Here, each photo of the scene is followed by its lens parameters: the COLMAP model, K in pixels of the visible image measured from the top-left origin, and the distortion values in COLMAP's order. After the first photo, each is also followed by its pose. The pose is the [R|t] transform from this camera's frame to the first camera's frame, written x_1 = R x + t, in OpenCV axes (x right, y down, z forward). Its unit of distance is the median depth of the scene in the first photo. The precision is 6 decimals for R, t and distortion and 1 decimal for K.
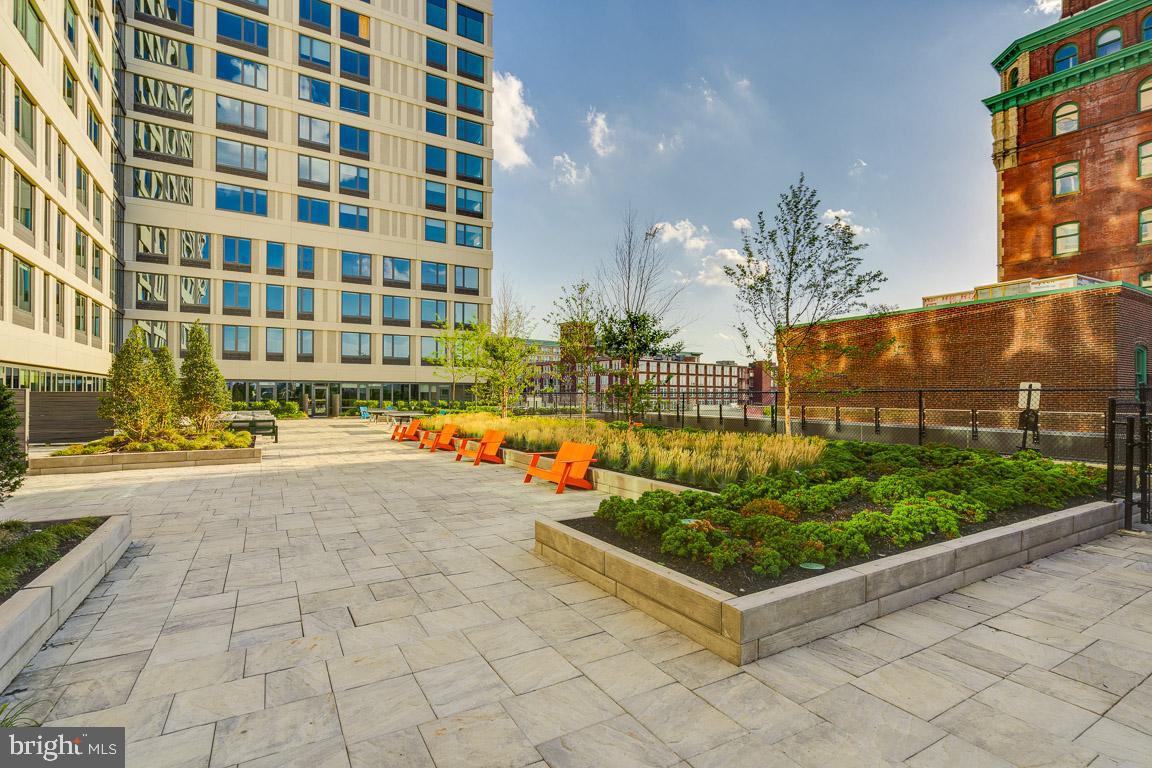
lens RADIAL K [[504.6, 0, 578.1], [0, 504.6, 389.8], [0, 0, 1]] dist [0.008733, 0.000046]
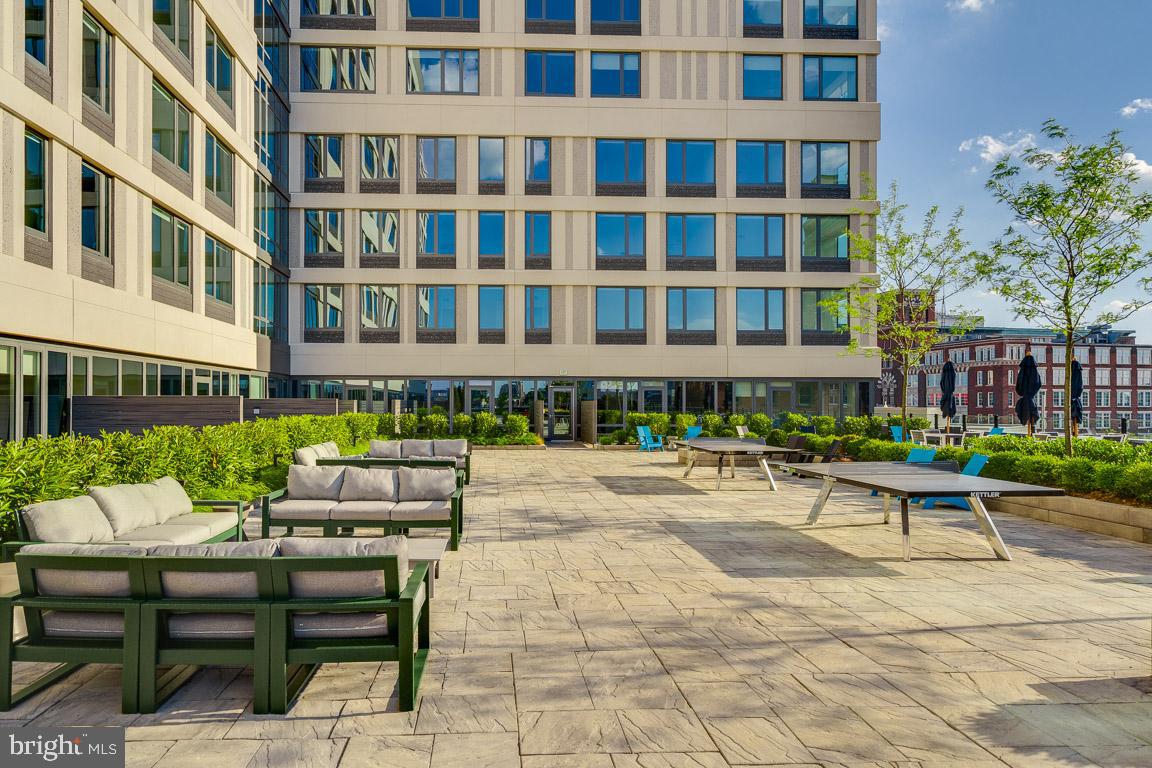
lens RADIAL K [[544.3, 0, 539.0], [0, 544.3, 400.4], [0, 0, 1]] dist [-0.000499, 0.000368]
pose [[0.890049, -0.004080, -0.455847, -0.253379], [0.006555, 0.999971, 0.003848, 0.005237], [0.455818, -0.006413, 0.890050, 0.444744]]
